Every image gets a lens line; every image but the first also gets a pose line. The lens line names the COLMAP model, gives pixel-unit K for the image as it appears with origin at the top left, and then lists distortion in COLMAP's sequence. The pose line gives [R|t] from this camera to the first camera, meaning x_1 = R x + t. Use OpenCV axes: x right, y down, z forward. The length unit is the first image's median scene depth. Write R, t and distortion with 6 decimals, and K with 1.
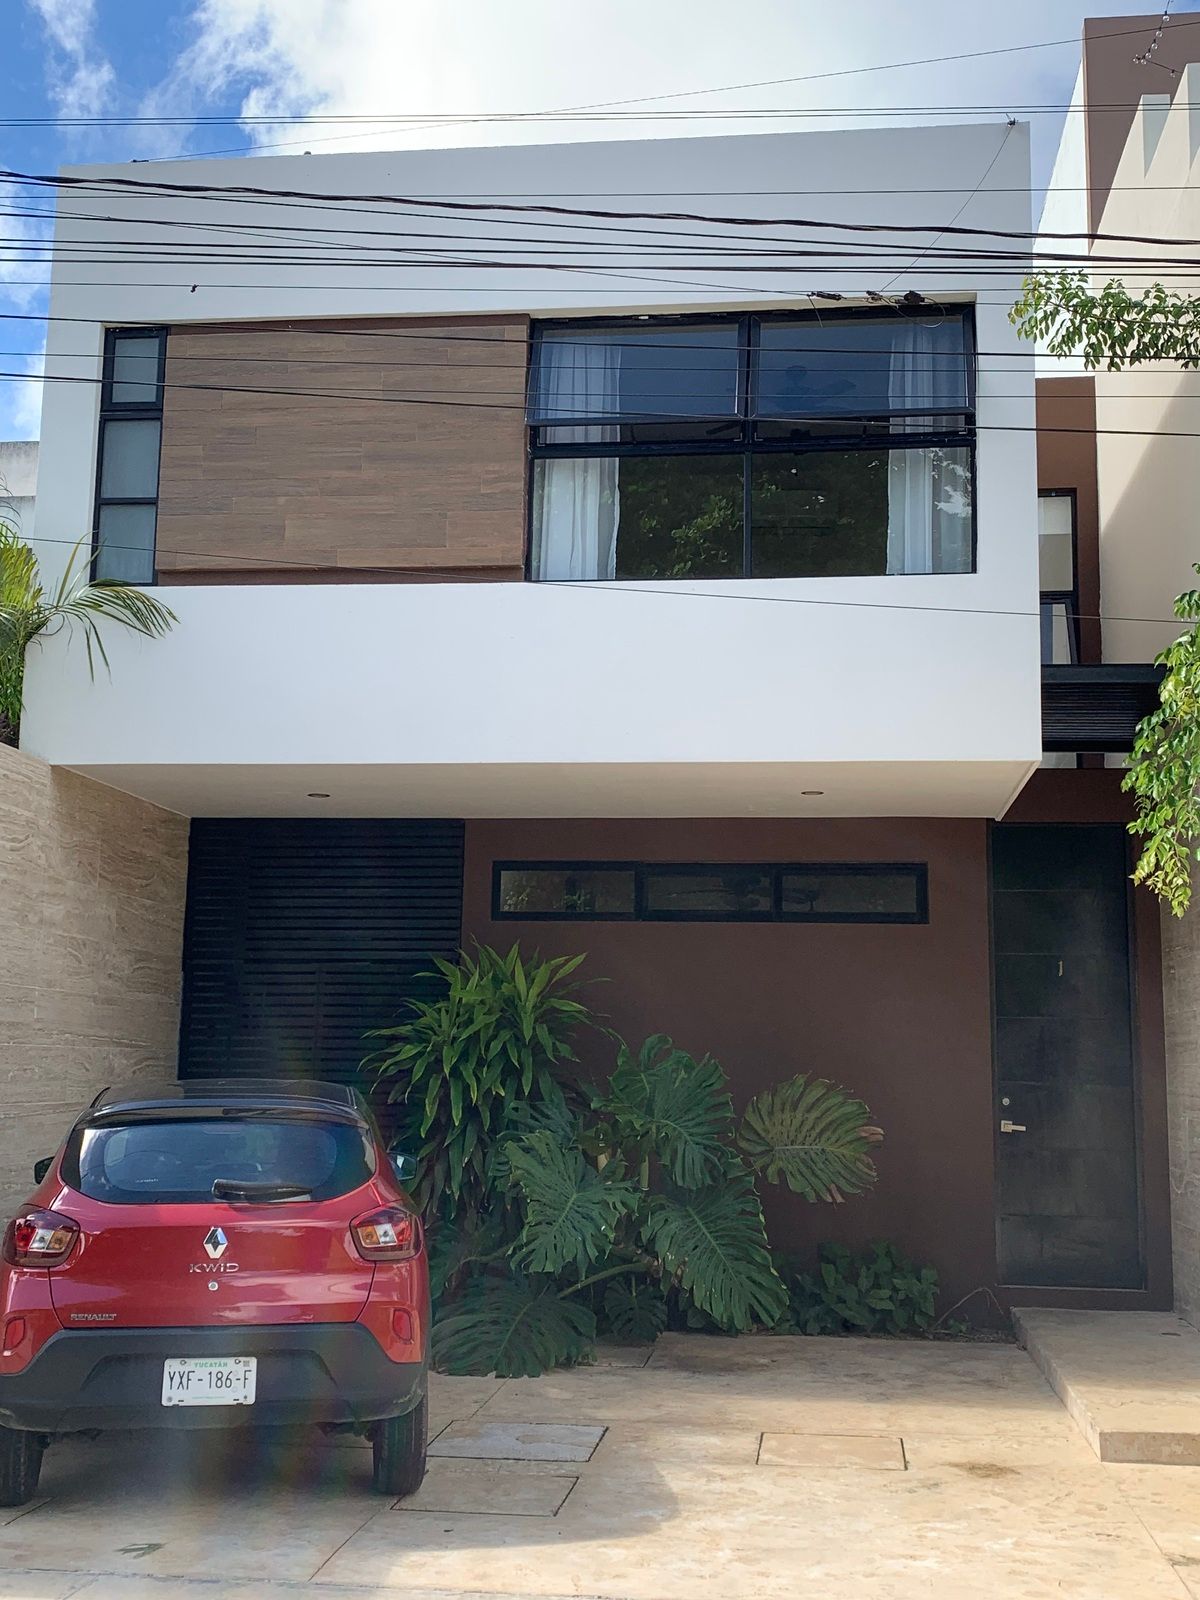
lens RADIAL K [[1755.3, 0, 600.0], [0, 1755.3, 800.0], [0, 0, 1]] dist [0.204413, -0.586193]
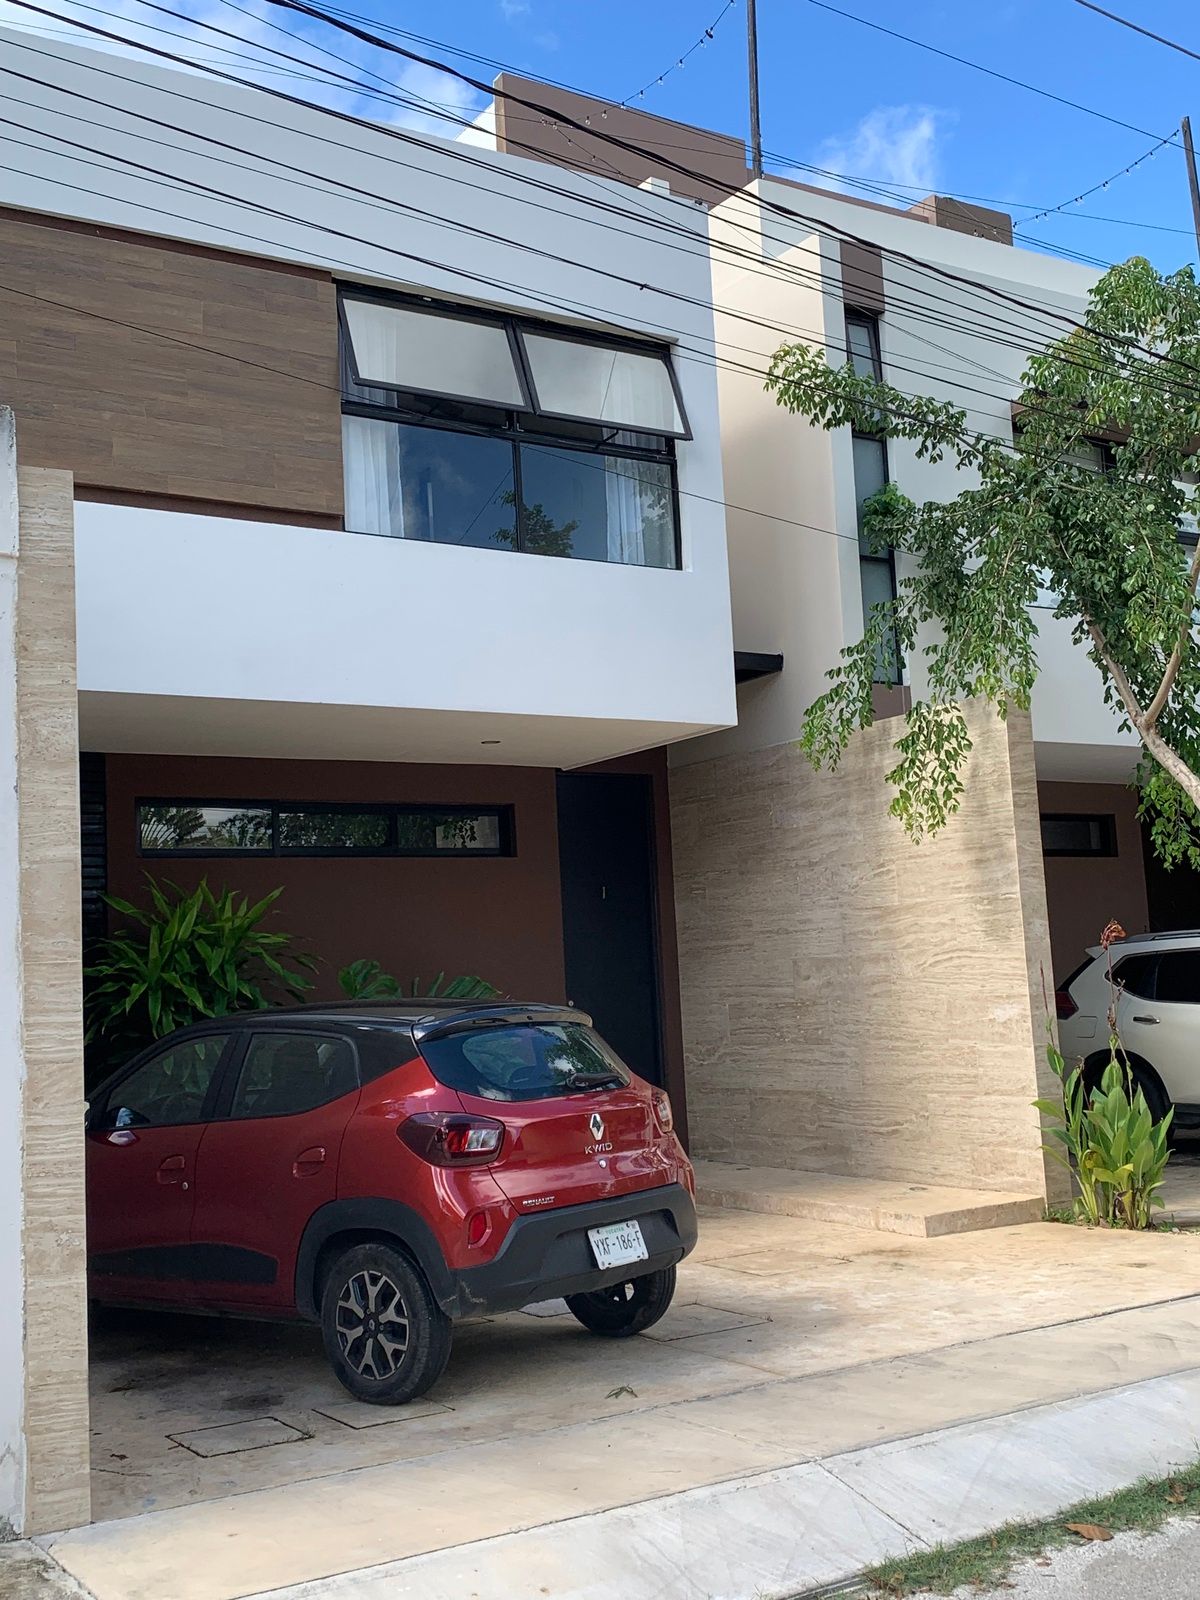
lens RADIAL K [[1755.3, 0, 600.0], [0, 1755.3, 800.0], [0, 0, 1]] dist [0.204413, -0.586193]
pose [[0.764739, 0.014030, 0.644187, -0.595107], [-0.031436, 0.999385, 0.015552, 0.014416], [-0.643572, -0.032144, 0.764710, 0.090901]]
